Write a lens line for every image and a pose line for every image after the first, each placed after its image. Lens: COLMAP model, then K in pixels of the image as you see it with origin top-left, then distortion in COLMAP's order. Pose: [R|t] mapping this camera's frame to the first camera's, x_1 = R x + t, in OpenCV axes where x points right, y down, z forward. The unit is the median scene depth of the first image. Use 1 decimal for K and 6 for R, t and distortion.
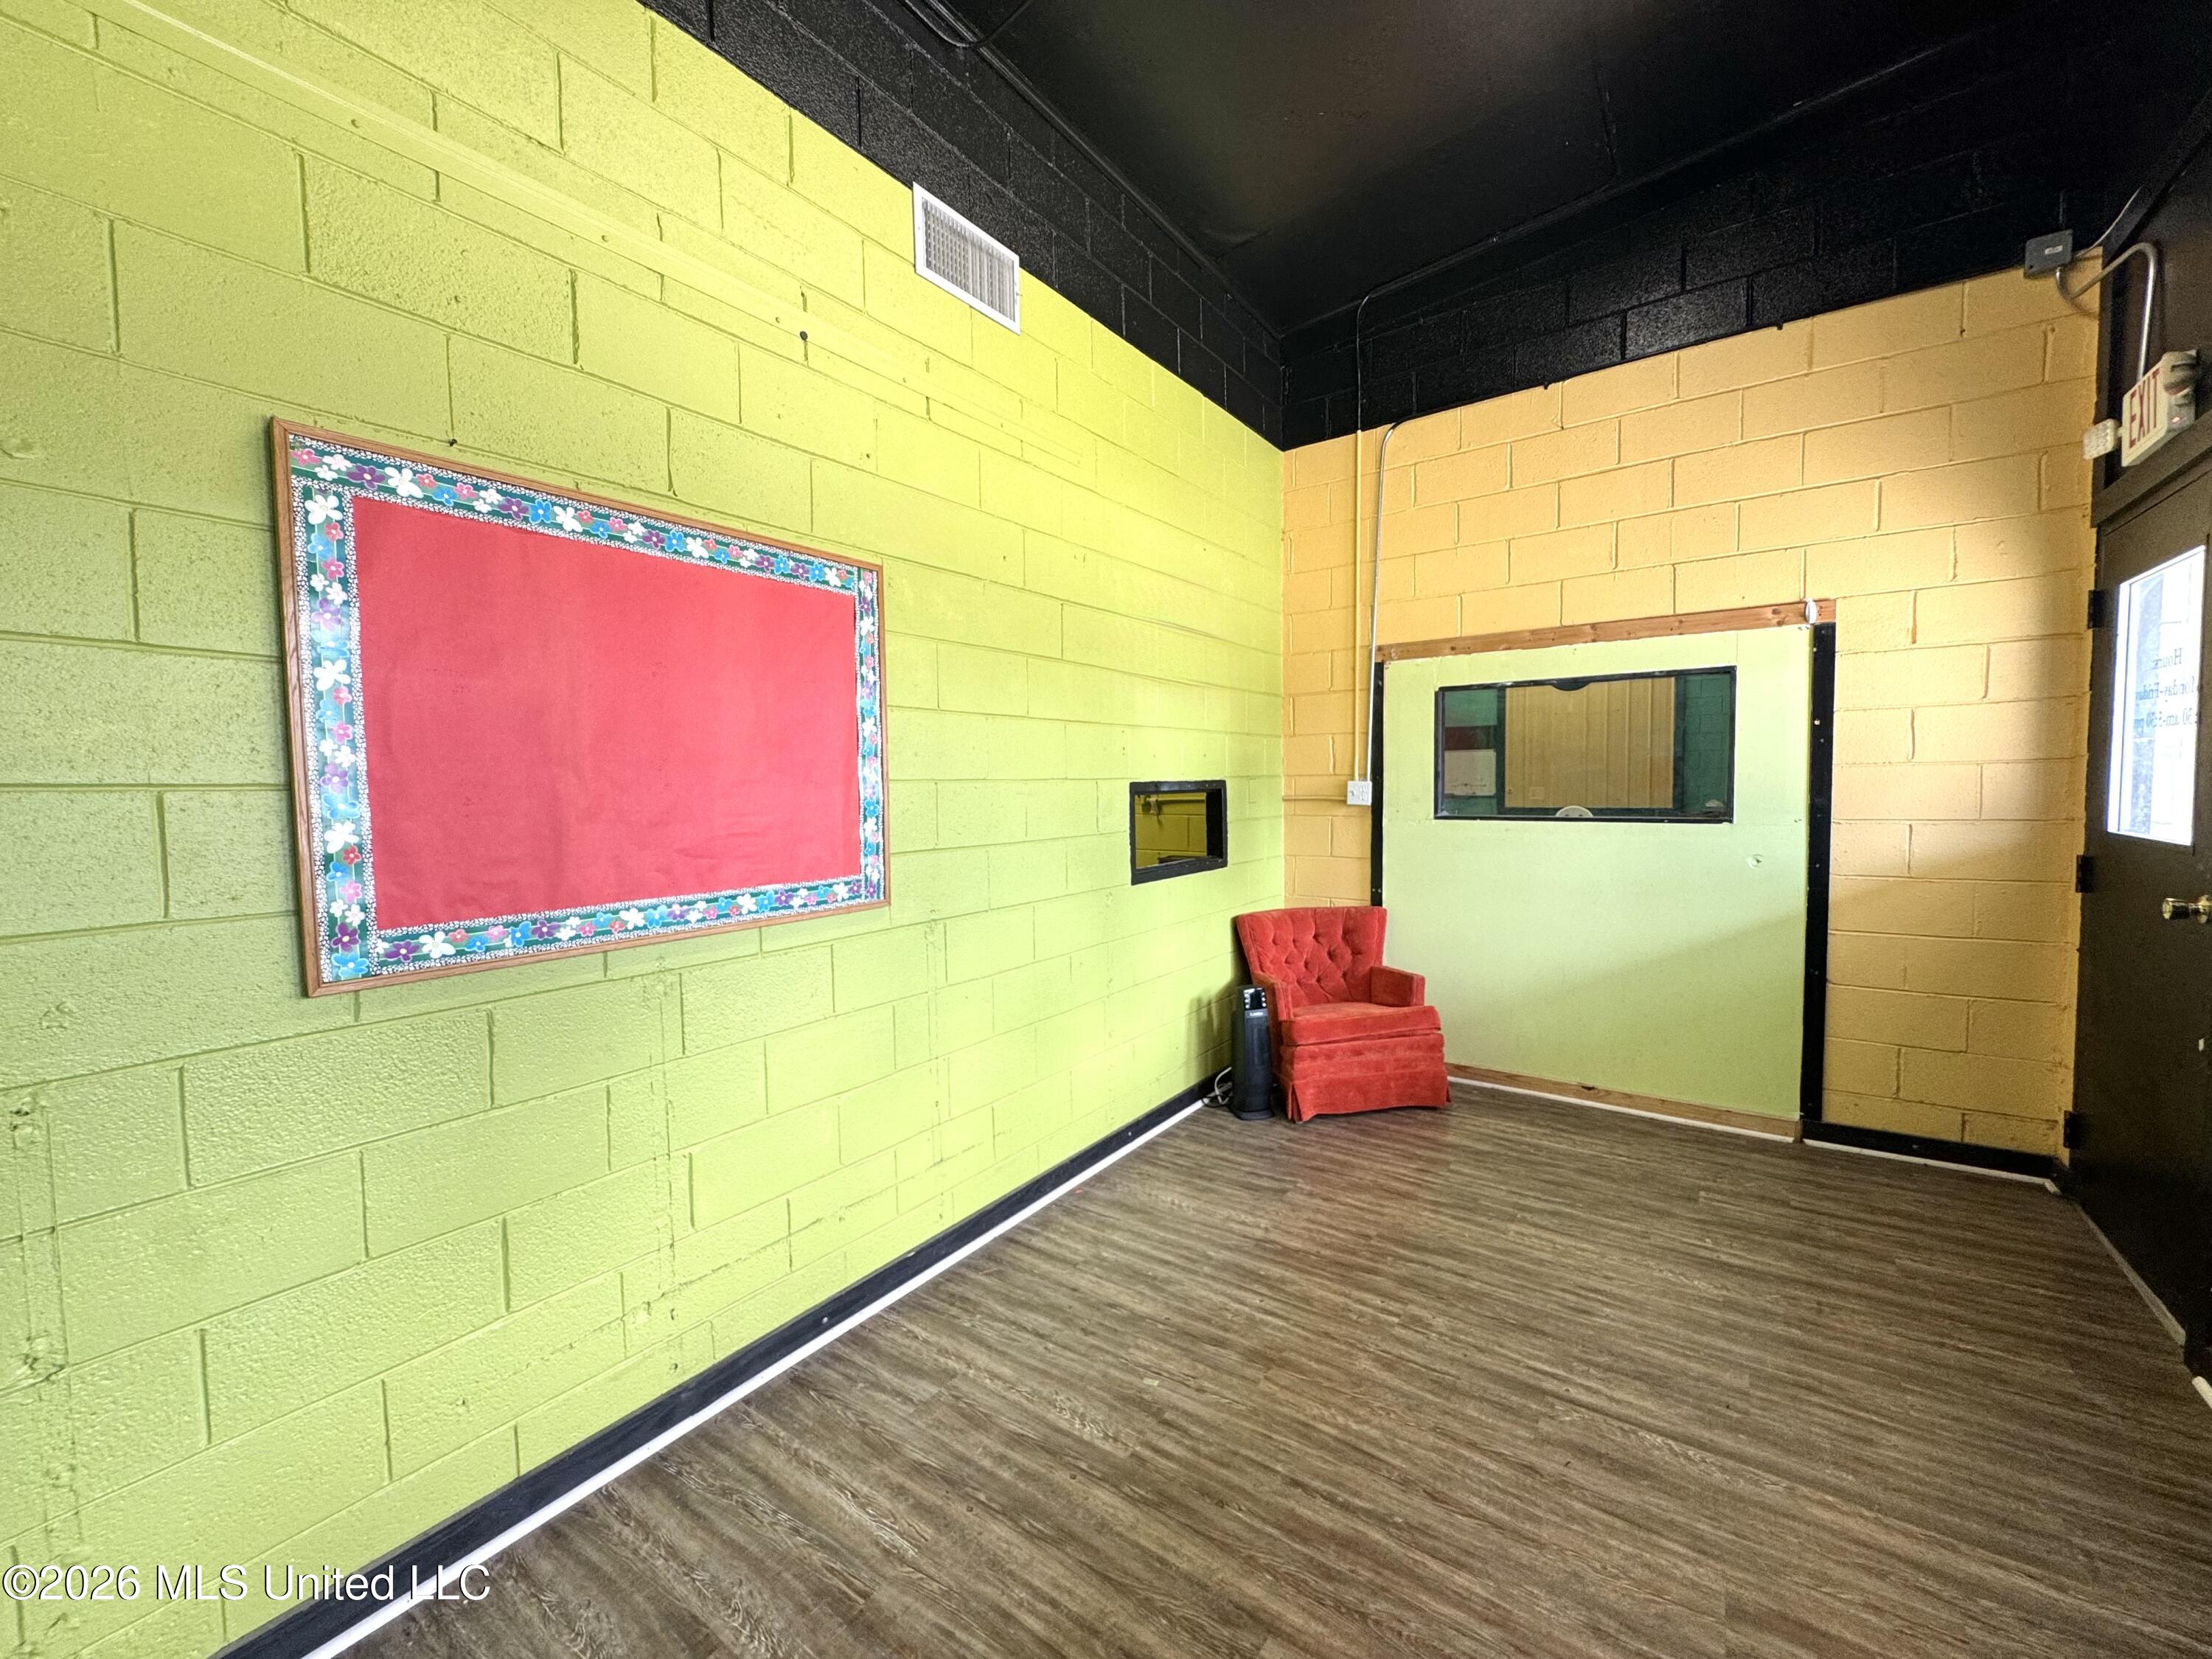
lens RADIAL K [[885.4, 0, 1103.0], [0, 885.4, 827.4], [0, 0, 1]] dist [0.000806, -0.000104]
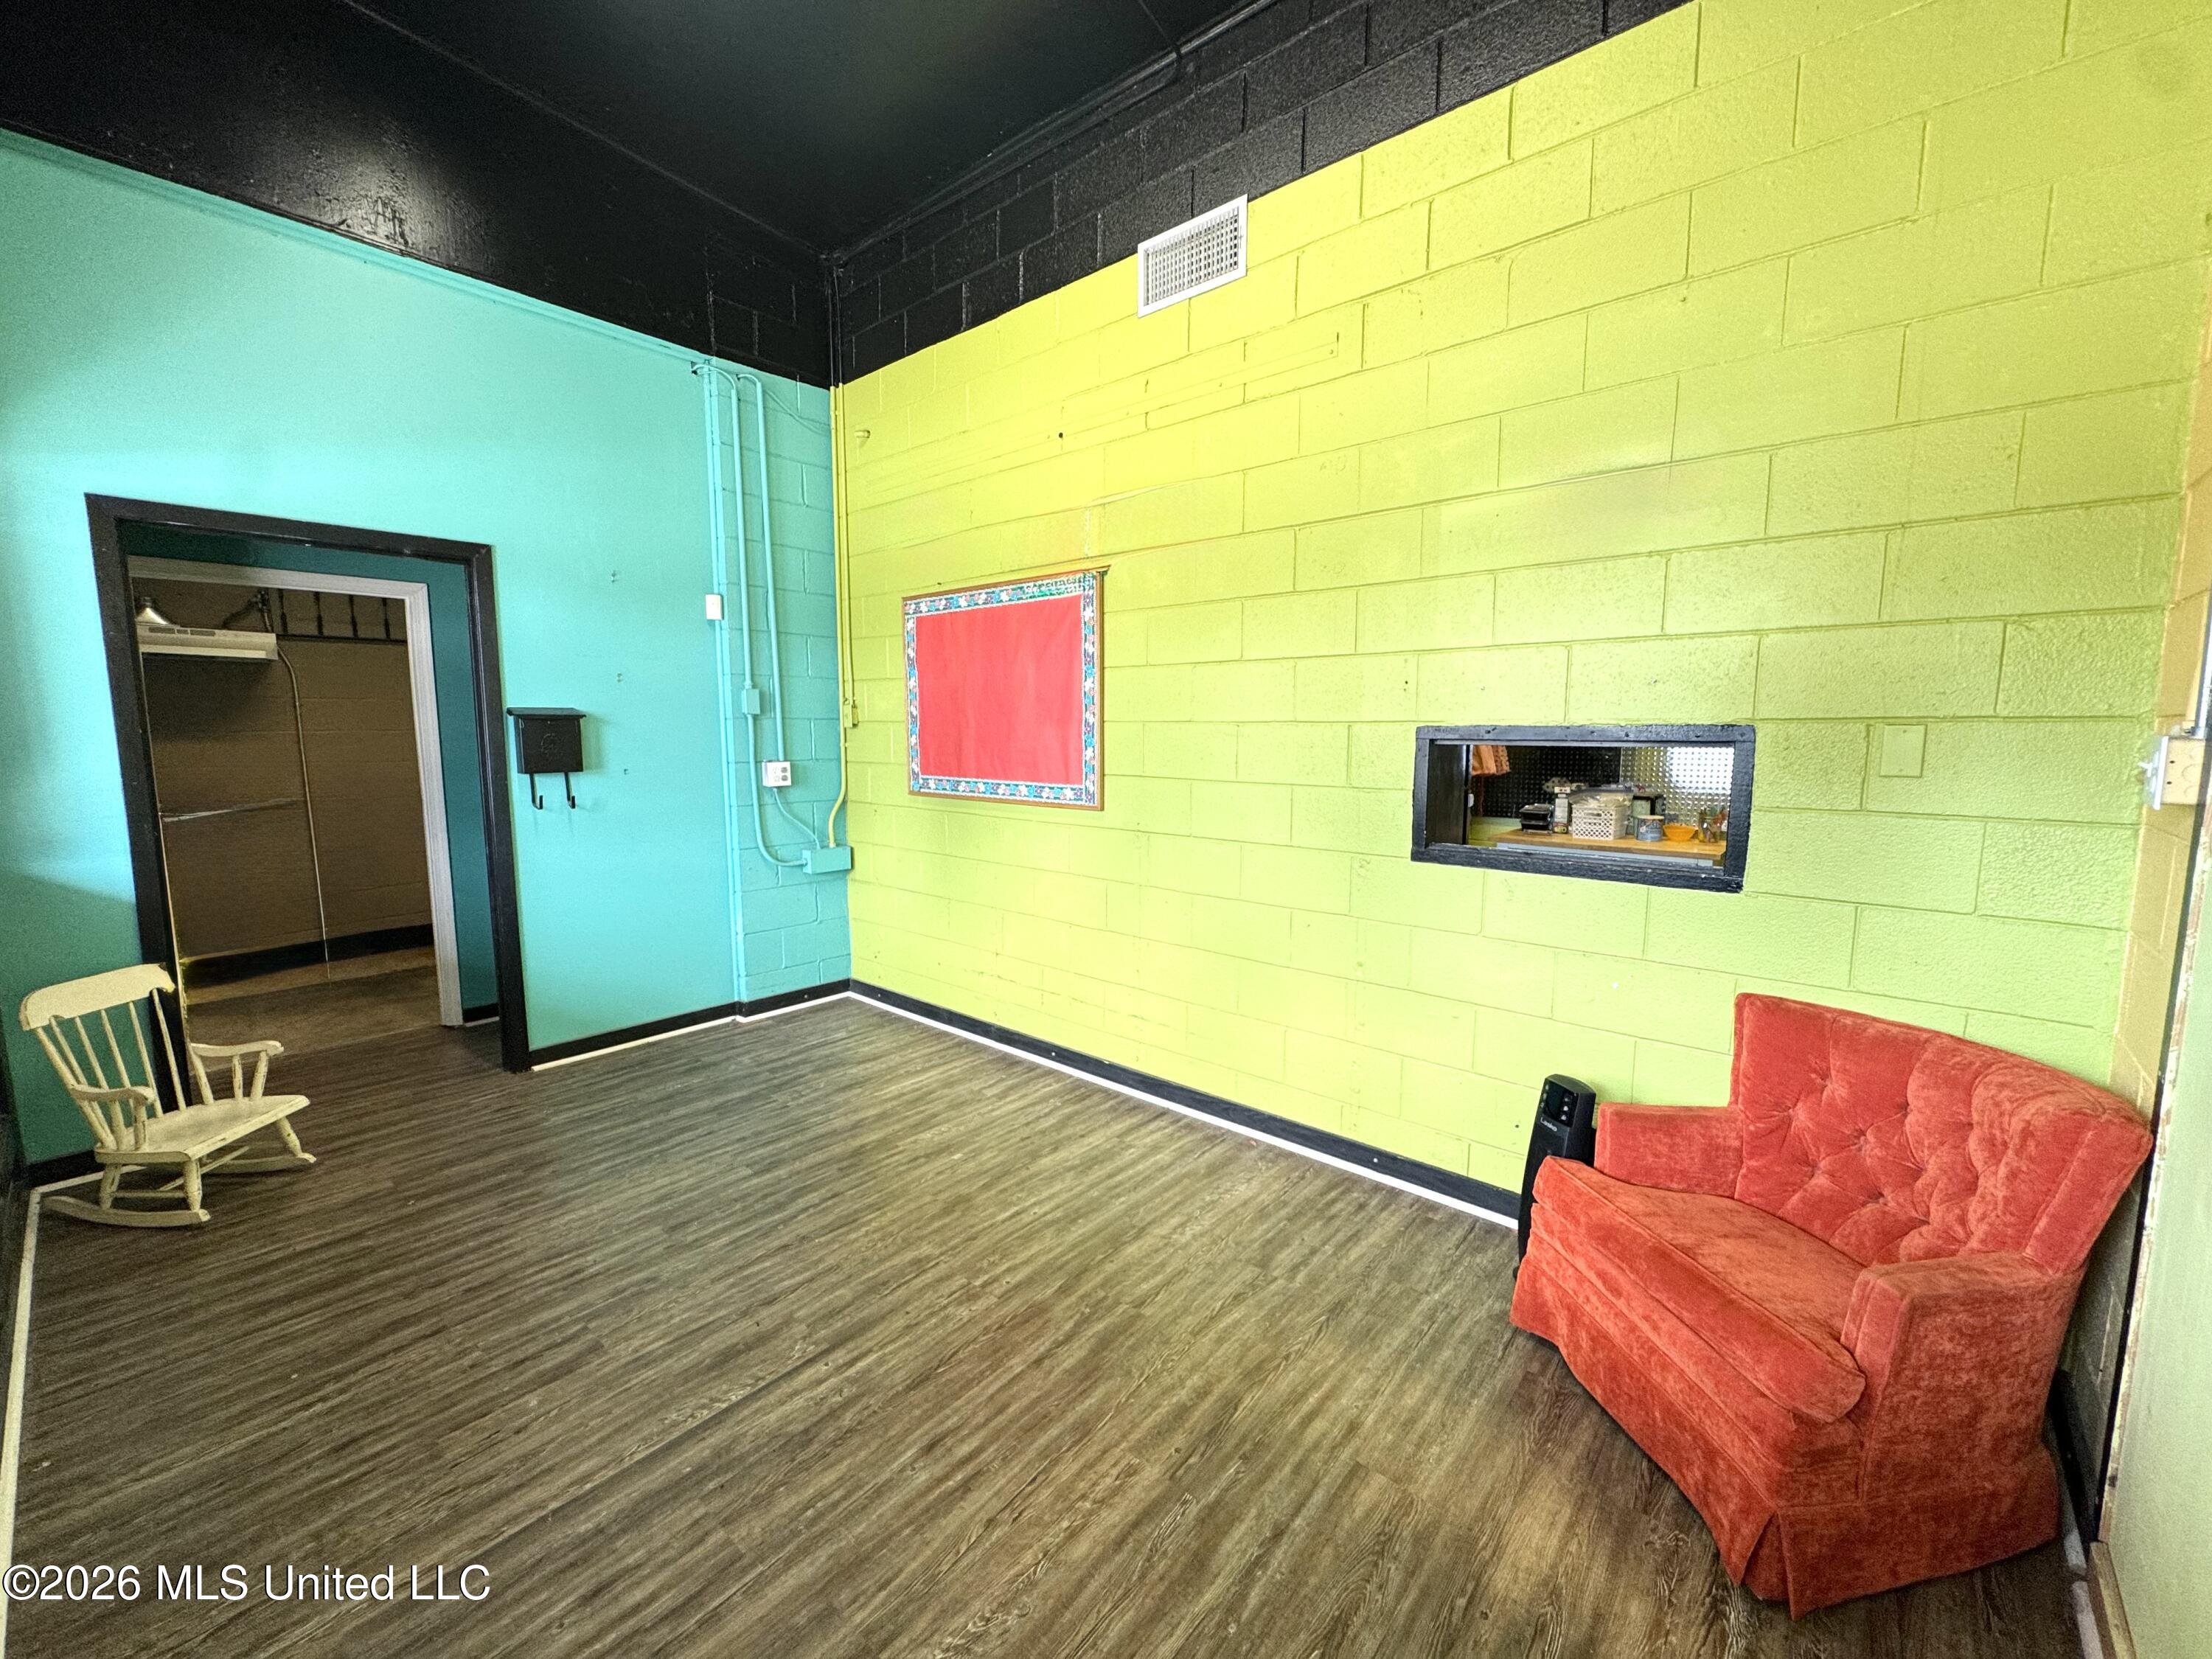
lens RADIAL K [[885.4, 0, 1103.0], [0, 885.4, 827.4], [0, 0, 1]] dist [0.000806, -0.000104]
pose [[-0.100115, 0.125101, -0.987080, 1.224063], [-0.054120, 0.989911, 0.130949, -0.074557], [0.993503, 0.066531, -0.092334, 1.204740]]
